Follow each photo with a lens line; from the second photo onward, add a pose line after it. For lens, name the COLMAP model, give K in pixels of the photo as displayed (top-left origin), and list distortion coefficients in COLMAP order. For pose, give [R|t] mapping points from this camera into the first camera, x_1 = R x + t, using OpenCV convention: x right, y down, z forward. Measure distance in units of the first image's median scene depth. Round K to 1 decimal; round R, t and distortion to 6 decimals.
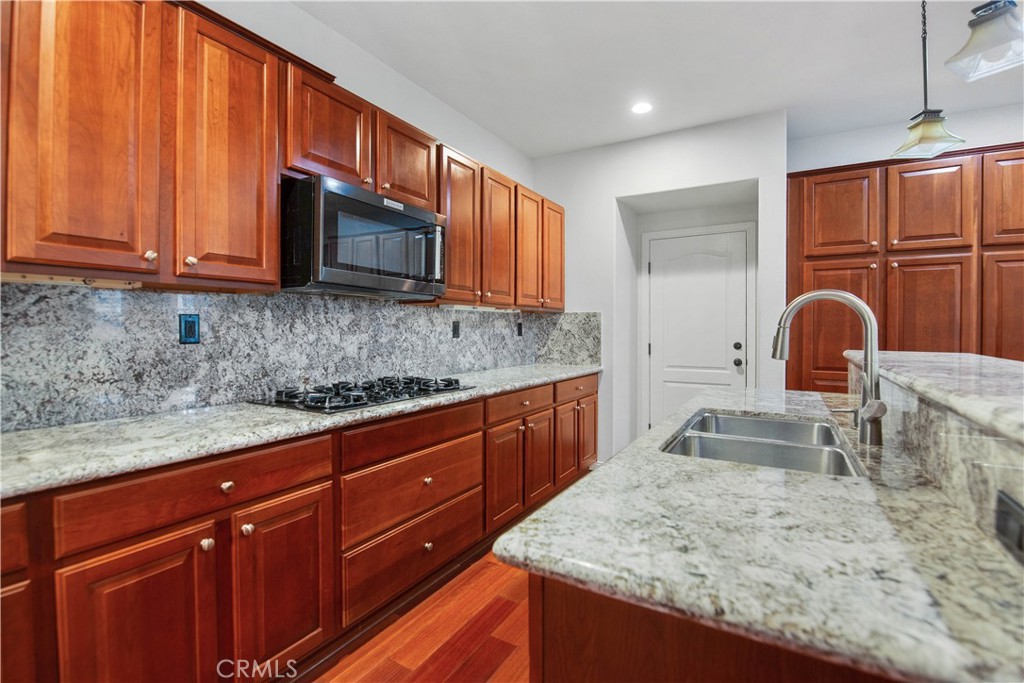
lens RADIAL K [[463.6, 0, 514.6], [0, 463.6, 335.4], [0, 0, 1]] dist [-0.001546, -0.002677]
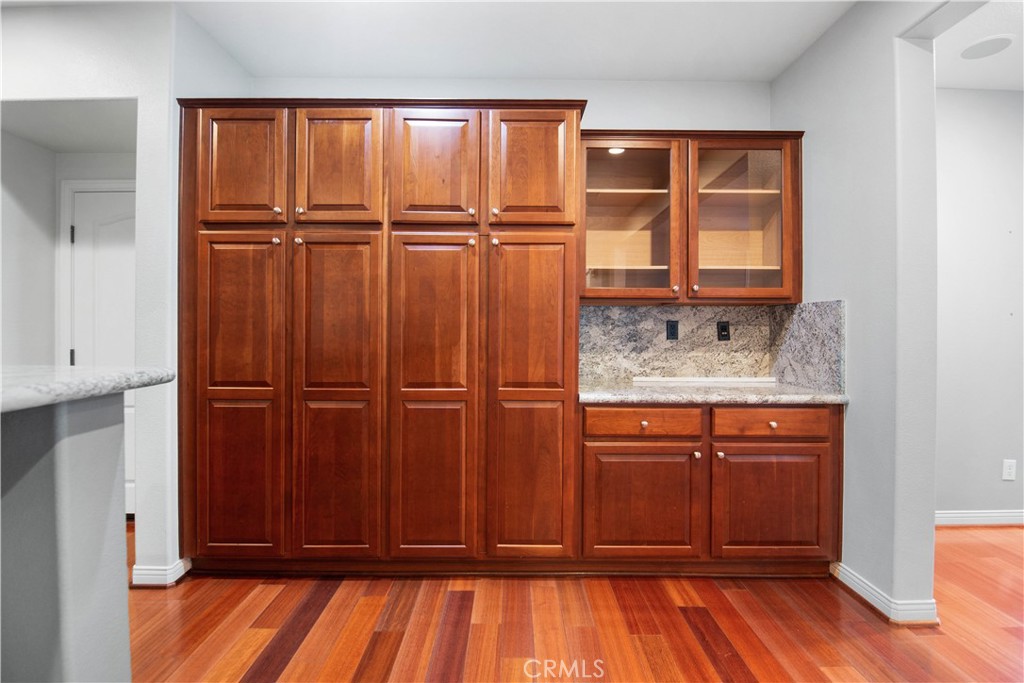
lens RADIAL K [[463.6, 0, 503.3], [0, 463.6, 334.1], [0, 0, 1]] dist [-0.001546, -0.002677]
pose [[0.862528, -0.003559, 0.505998, 0.706650], [0.006046, 0.999976, -0.003274, 0.001810], [-0.505974, 0.005883, 0.862529, 0.188242]]
